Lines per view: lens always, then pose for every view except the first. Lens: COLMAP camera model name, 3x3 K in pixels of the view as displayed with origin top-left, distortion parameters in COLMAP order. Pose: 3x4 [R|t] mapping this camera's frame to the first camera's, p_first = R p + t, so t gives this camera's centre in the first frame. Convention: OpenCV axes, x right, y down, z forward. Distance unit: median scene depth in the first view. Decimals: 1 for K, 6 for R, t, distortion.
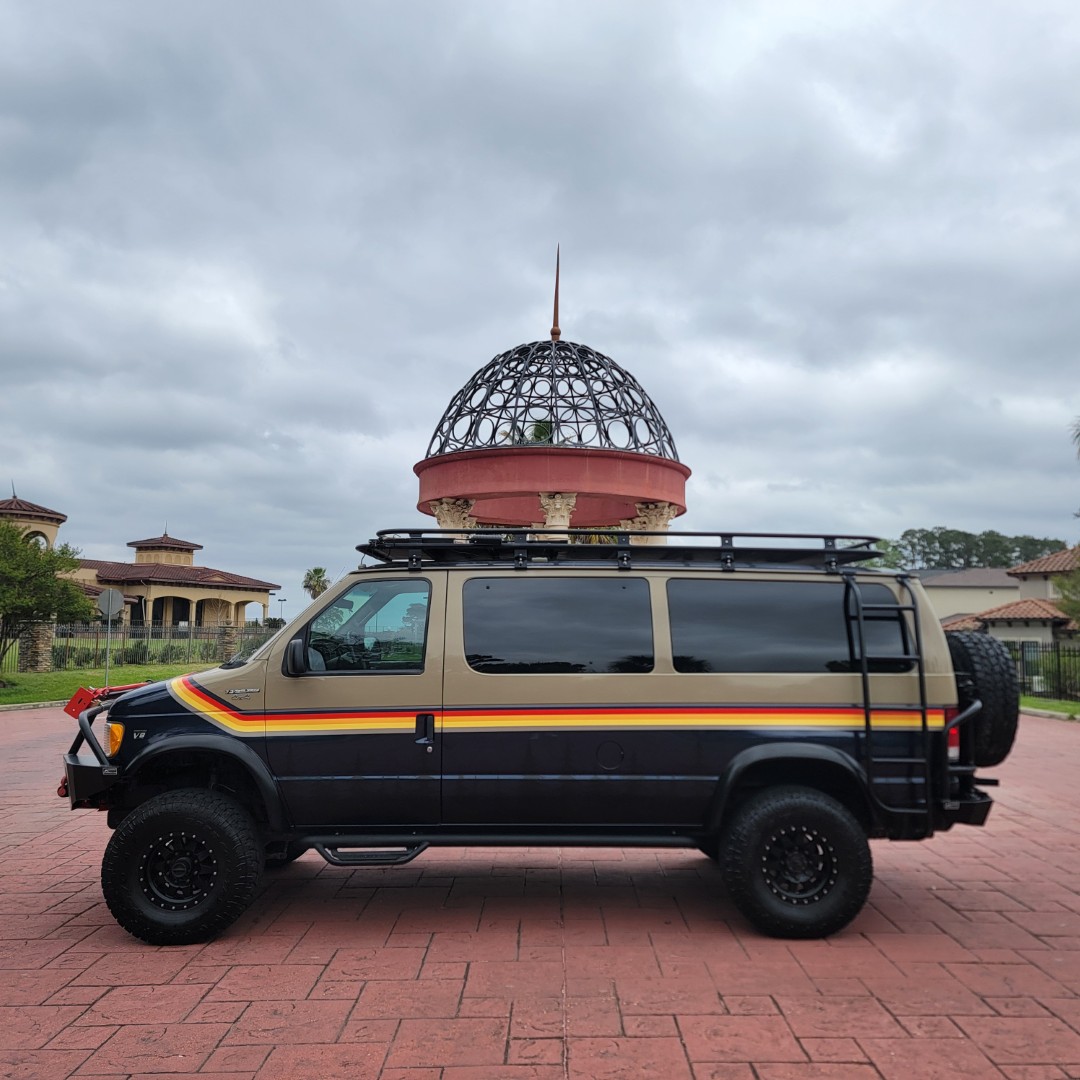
lens RADIAL K [[983.7, 0, 557.8], [0, 983.7, 566.8], [0, 0, 1]] dist [0.089707, -0.072394]
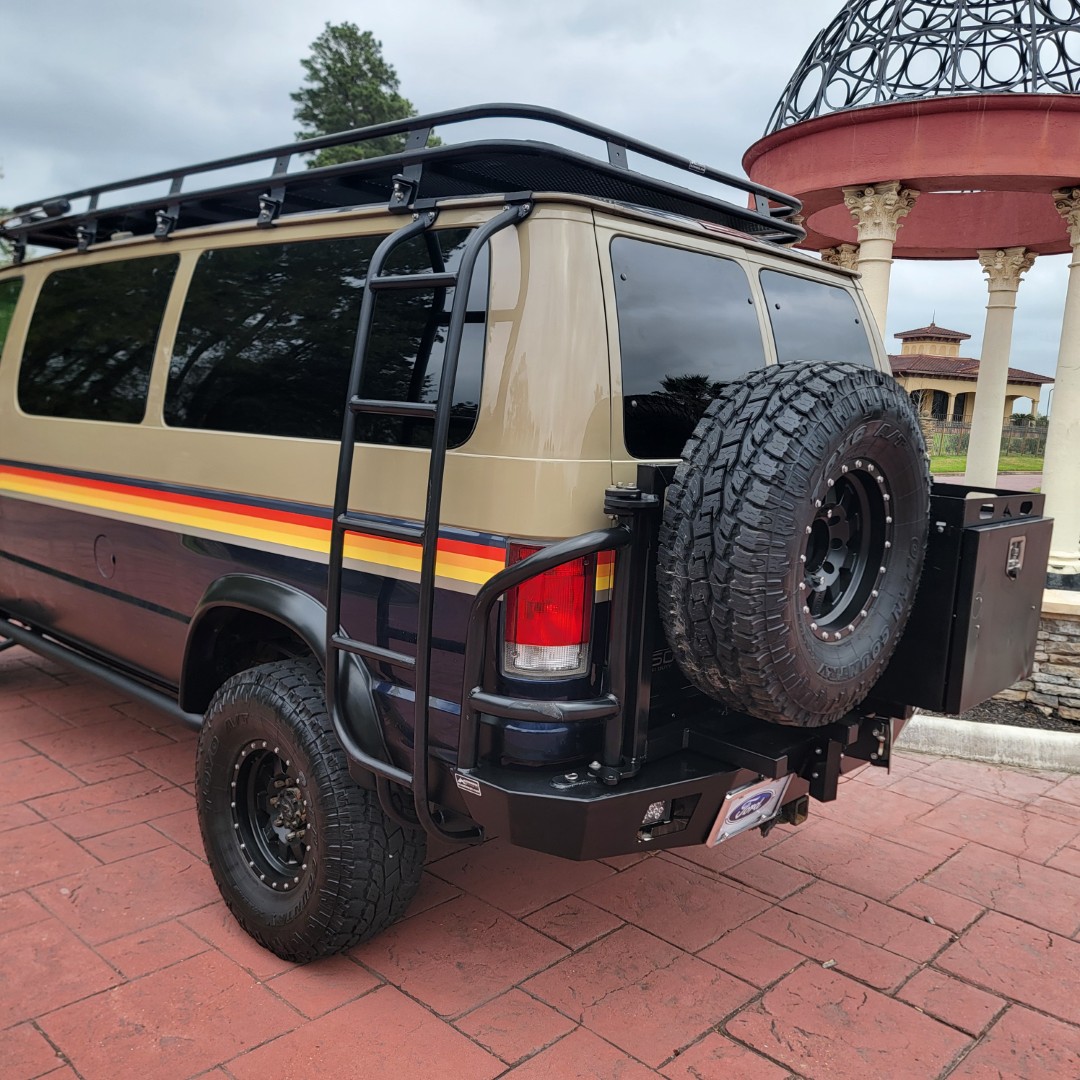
lens RADIAL K [[988.9, 0, 545.5], [0, 988.9, 542.5], [0, 0, 1]] dist [0.081131, -0.062236]
pose [[0.712621, 0.122906, -0.690699, 0.326698], [0.001564, 0.984253, 0.176757, 0.036884], [0.701547, -0.127041, 0.701208, 0.367219]]
